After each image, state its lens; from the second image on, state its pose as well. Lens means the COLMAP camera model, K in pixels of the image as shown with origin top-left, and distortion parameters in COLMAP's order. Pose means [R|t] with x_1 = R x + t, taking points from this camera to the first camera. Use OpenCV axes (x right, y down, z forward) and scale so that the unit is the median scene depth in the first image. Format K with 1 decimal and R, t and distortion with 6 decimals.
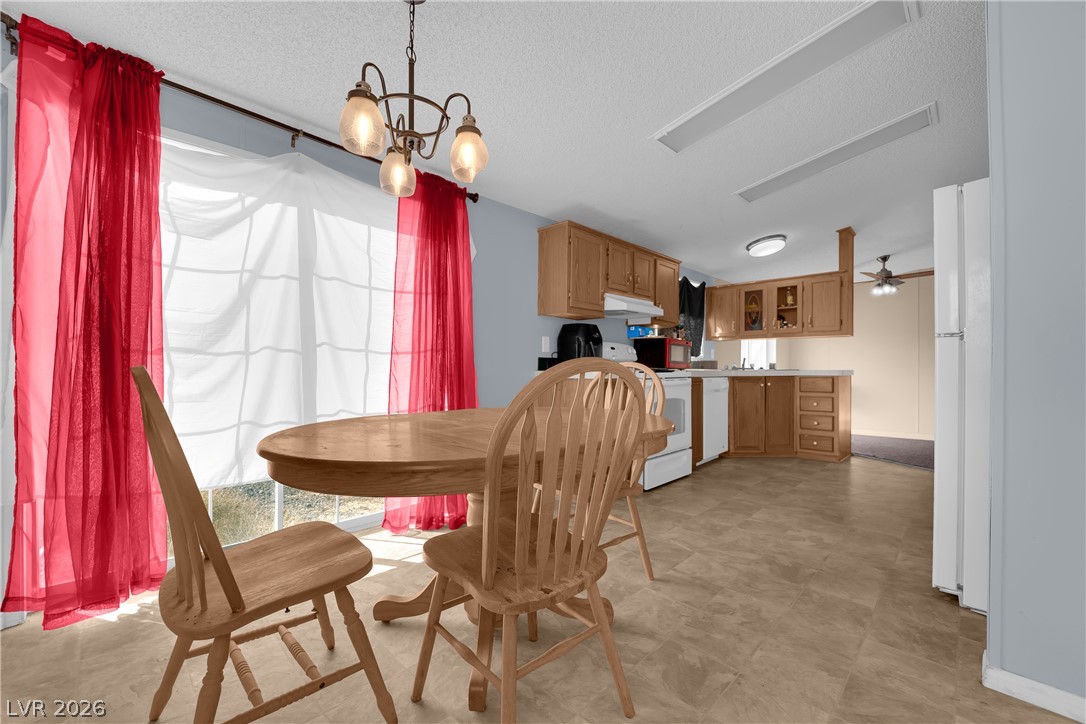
lens RADIAL K [[438.5, 0, 534.9], [0, 438.5, 363.0], [0, 0, 1]] dist [-0.012306, -0.001038]
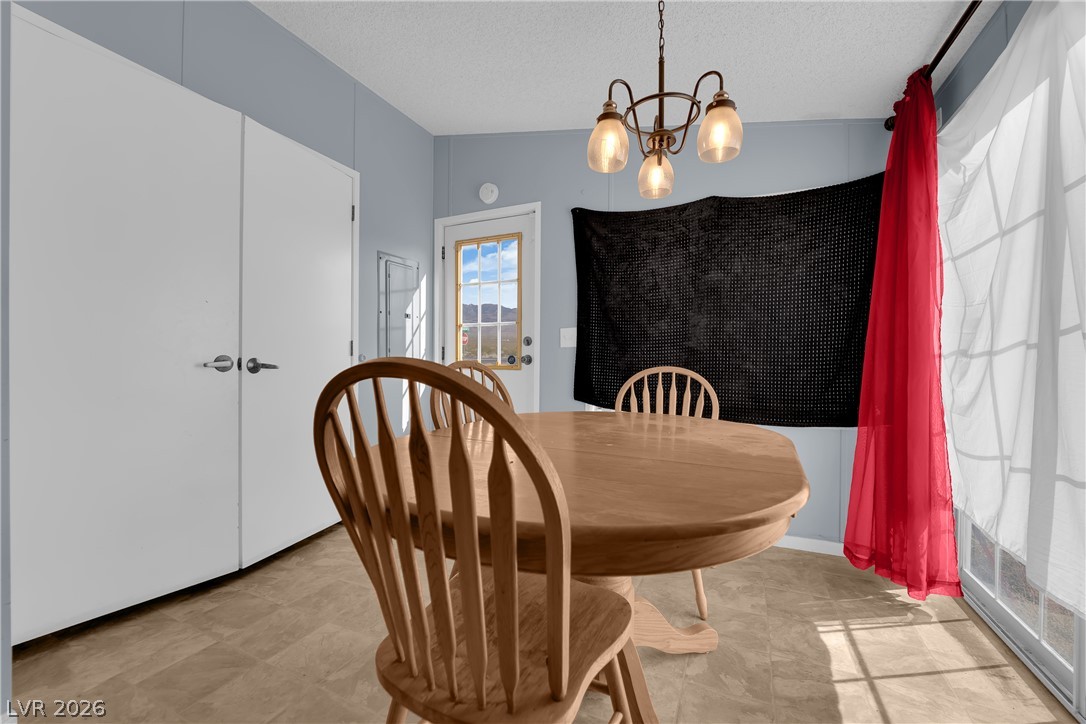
lens RADIAL K [[438.5, 0, 536.5], [0, 438.5, 363.5], [0, 0, 1]] dist [-0.012306, -0.001038]
pose [[-0.939804, -0.012166, -0.341498, 0.105033], [-0.011055, 0.999925, -0.005199, 0.001799], [0.341536, -0.001111, -0.939868, 0.611371]]
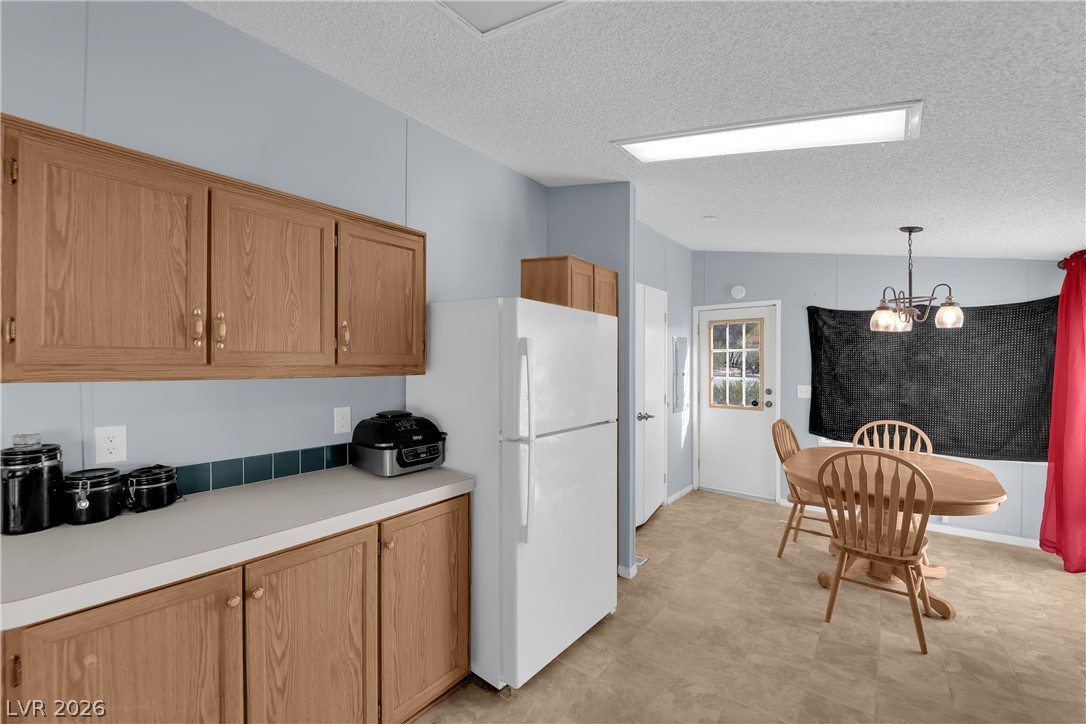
lens RADIAL K [[438.5, 0, 537.7], [0, 438.5, 364.4], [0, 0, 1]] dist [-0.012306, -0.001038]
pose [[-0.993599, -0.006422, -0.112786, 0.515317], [-0.006272, 0.999979, -0.001682, -0.089999], [0.112794, -0.000964, -0.993618, 0.900392]]
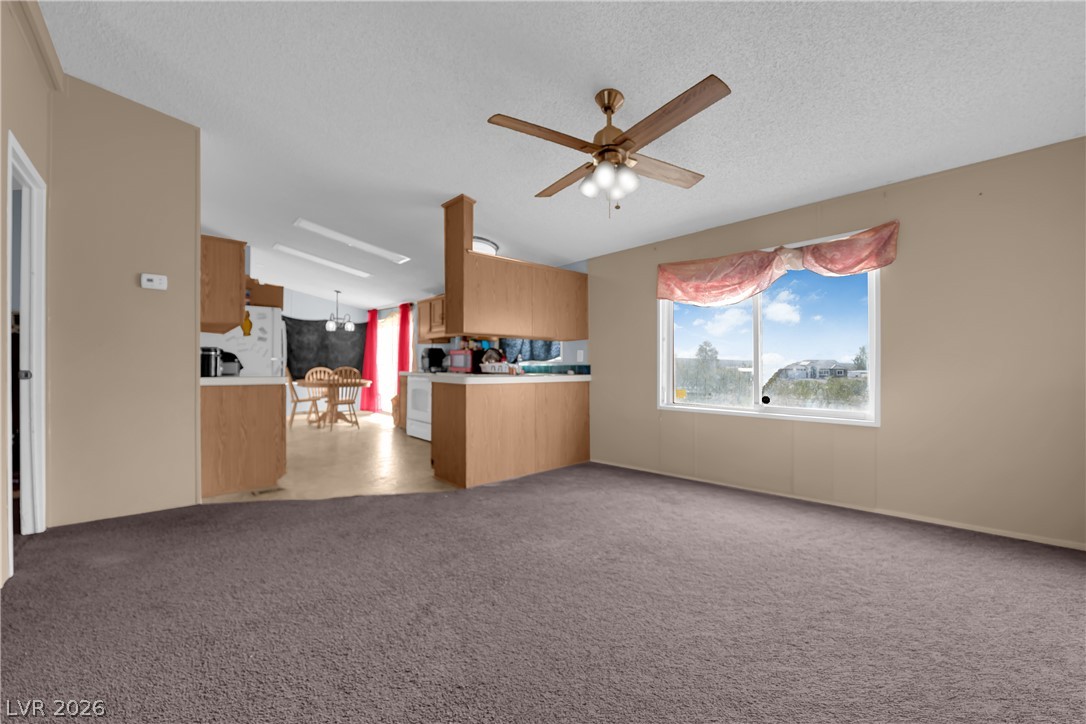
lens RADIAL K [[438.5, 0, 534.0], [0, 438.5, 362.1], [0, 0, 1]] dist [-0.012306, -0.001038]
pose [[-0.070377, -0.013476, -0.997429, 1.520350], [-0.000885, 0.999909, -0.013447, 0.000379], [0.997520, -0.000064, -0.070383, 1.203745]]
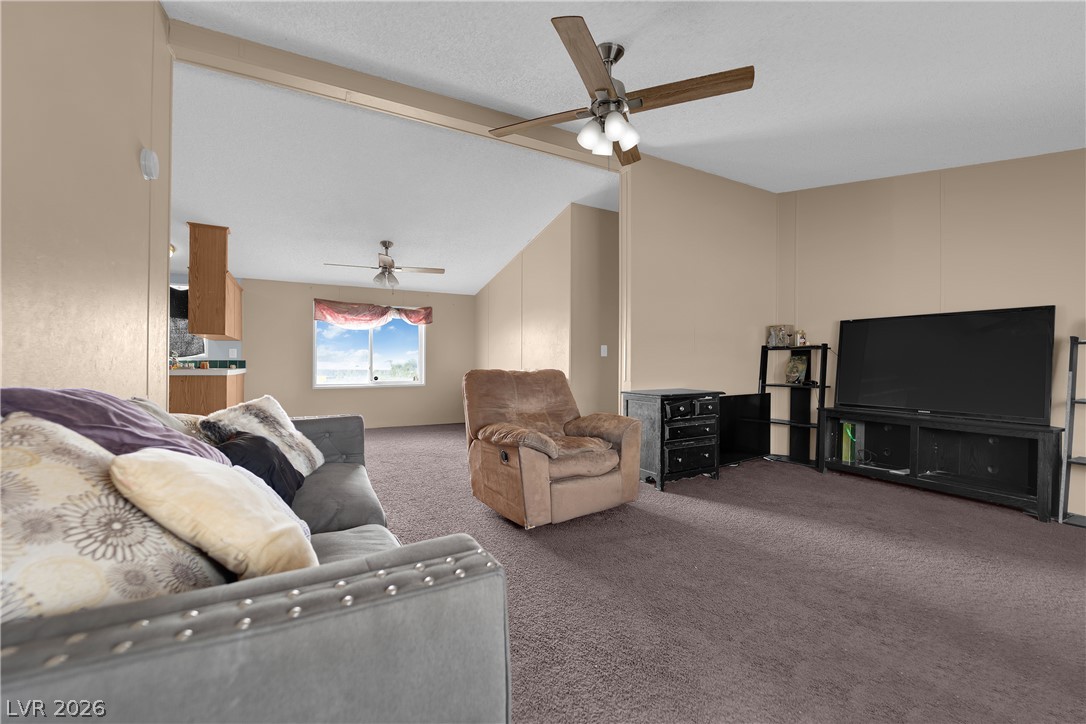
lens RADIAL K [[438.5, 0, 544.4], [0, 438.5, 365.8], [0, 0, 1]] dist [-0.012306, -0.001038]
pose [[0.959996, -0.002949, -0.279997, 1.719442], [0.005183, 0.999960, 0.007237, 0.003817], [0.279964, -0.008399, 0.959974, 0.328966]]
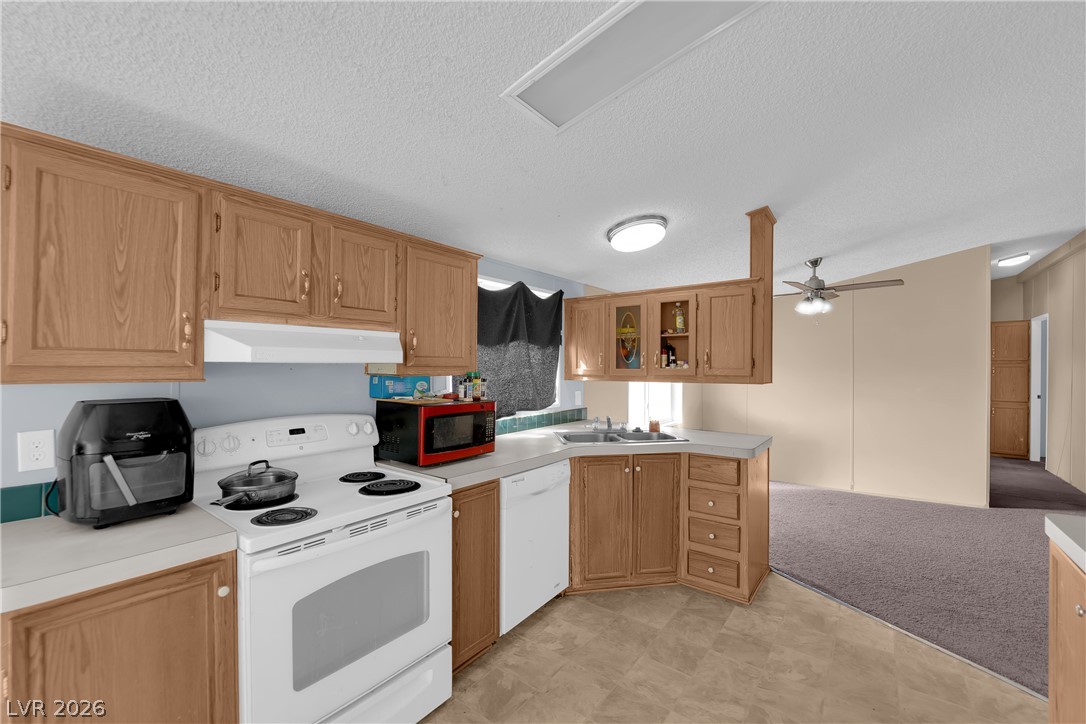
lens RADIAL K [[438.5, 0, 537.9], [0, 438.5, 362.9], [0, 0, 1]] dist [-0.012306, -0.001038]
pose [[0.991971, -0.000281, 0.126467, 0.323077], [0.000357, 1.000000, -0.000581, -0.091947], [-0.126467, 0.000621, 0.991971, 0.426801]]
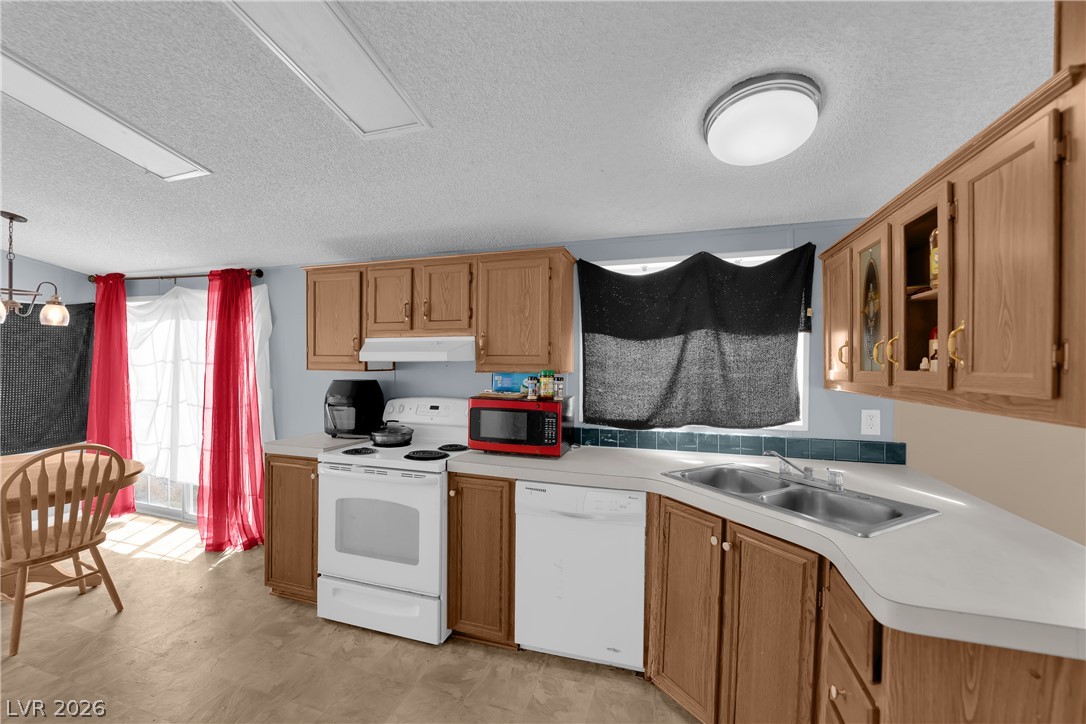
lens RADIAL K [[438.5, 0, 539.2], [0, 438.5, 360.6], [0, 0, 1]] dist [-0.012306, -0.001038]
pose [[0.454940, -0.004142, -0.890512, 0.756817], [0.001399, 0.999991, -0.003936, -0.090707], [0.890521, 0.000545, 0.454942, 0.711483]]
